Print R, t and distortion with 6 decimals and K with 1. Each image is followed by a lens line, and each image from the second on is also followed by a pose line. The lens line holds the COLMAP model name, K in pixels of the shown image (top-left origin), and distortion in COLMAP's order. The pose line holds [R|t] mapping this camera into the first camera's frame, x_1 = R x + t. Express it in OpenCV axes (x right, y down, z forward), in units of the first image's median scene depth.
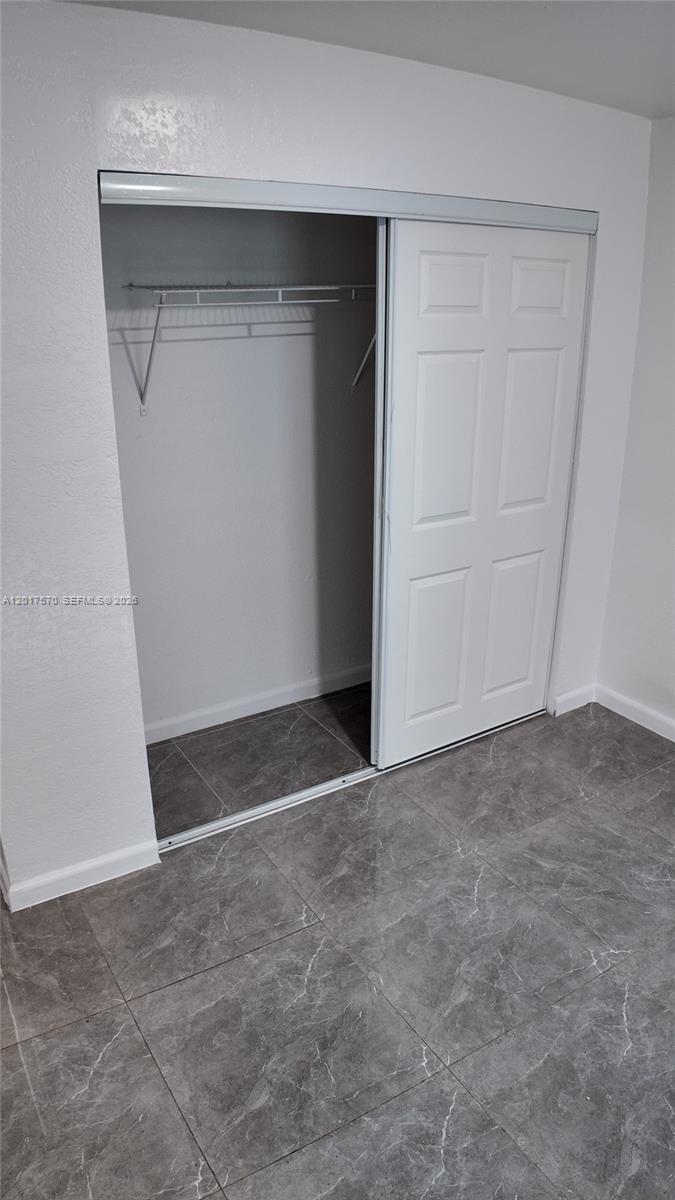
lens RADIAL K [[797.8, 0, 337.5], [0, 797.8, 600.0], [0, 0, 1]] dist [-0.122011, 0.002532]
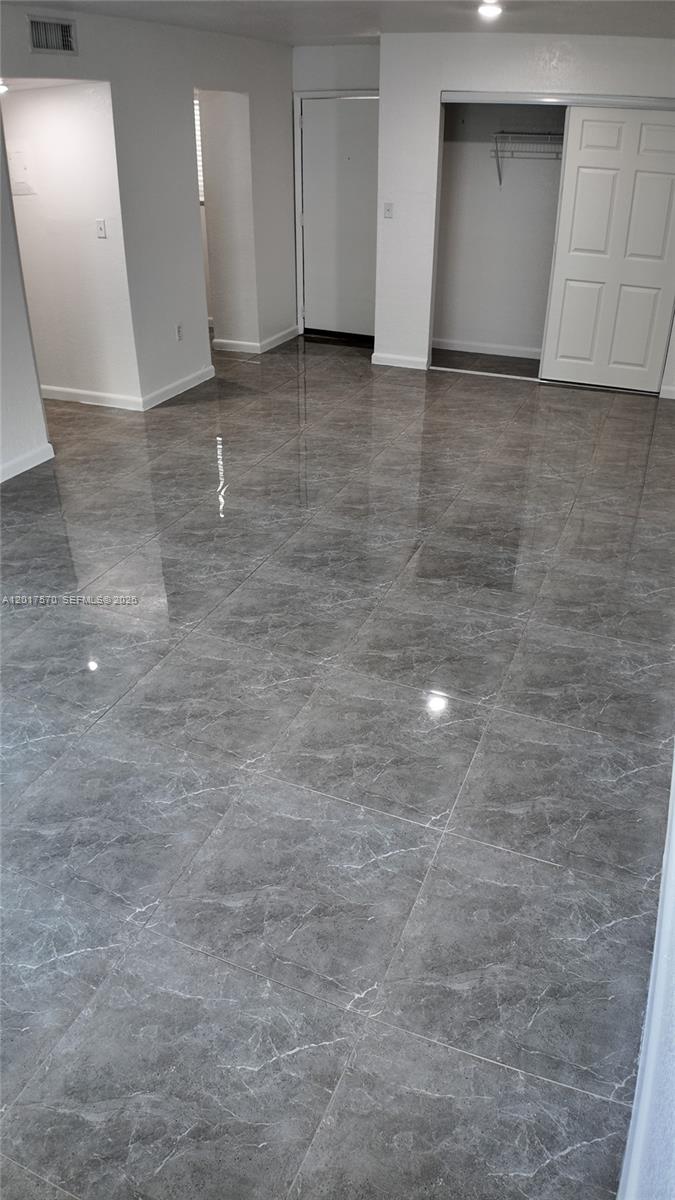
lens RADIAL K [[814.7, 0, 357.5], [0, 814.7, 590.1], [0, 0, 1]] dist [-0.066757, -0.057444]
pose [[0.594816, 0.419215, -0.685895, 0.564023], [-0.304586, 0.907164, 0.290312, -0.127211], [0.743923, 0.036232, 0.667283, 0.316458]]
